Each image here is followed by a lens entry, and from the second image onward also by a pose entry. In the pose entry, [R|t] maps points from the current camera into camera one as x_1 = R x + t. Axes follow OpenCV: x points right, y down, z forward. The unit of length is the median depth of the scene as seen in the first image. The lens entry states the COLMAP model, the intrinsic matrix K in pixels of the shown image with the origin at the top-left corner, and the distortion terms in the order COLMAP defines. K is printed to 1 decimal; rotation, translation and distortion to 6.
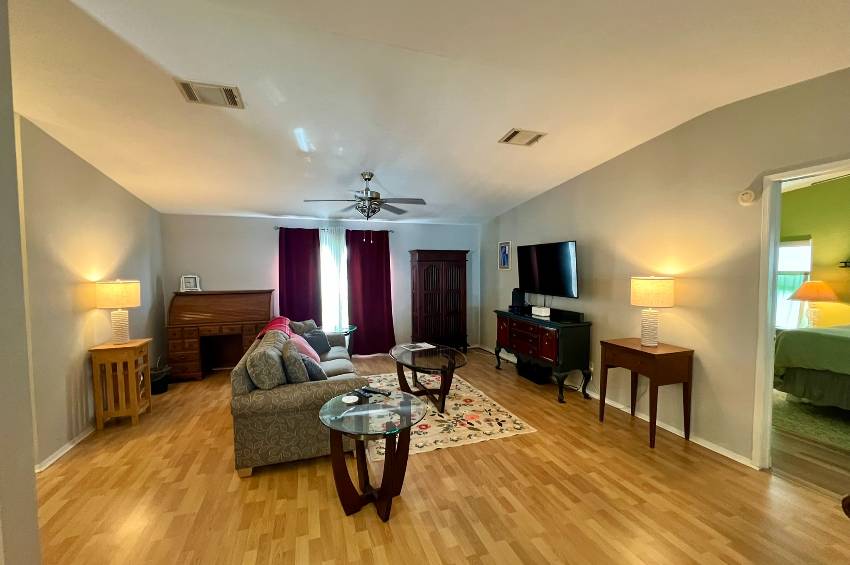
lens RADIAL K [[343.1, 0, 425.0], [0, 343.1, 282.5], [0, 0, 1]] dist [-0.001665, -0.000200]
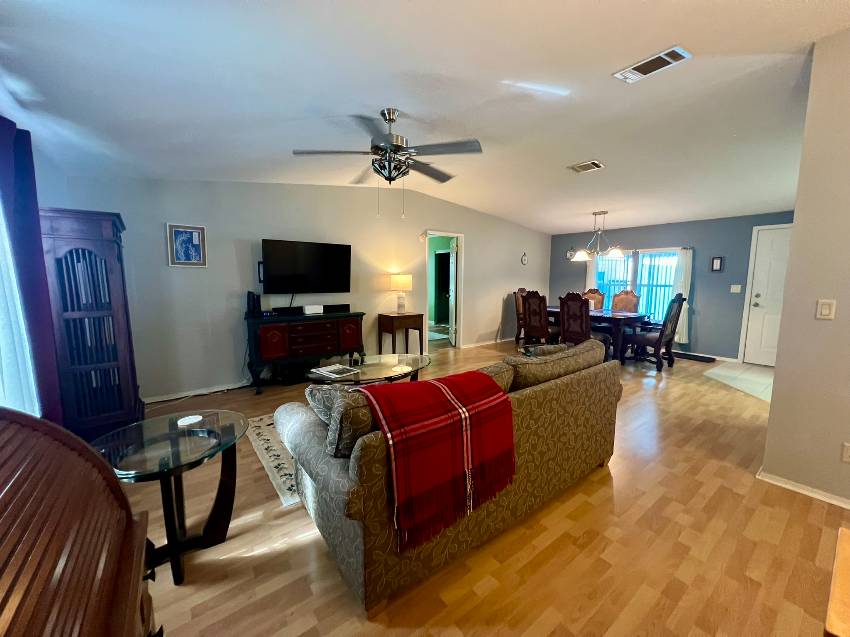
lens RADIAL K [[343.0, 0, 423.0], [0, 343.0, 317.0], [0, 0, 1]] dist [0.000104, 0.000427]
pose [[-0.308471, -0.102200, 0.945728, -0.736340], [0.039568, 0.991973, 0.120103, -0.003908], [-0.950410, 0.074469, -0.301951, 1.025430]]
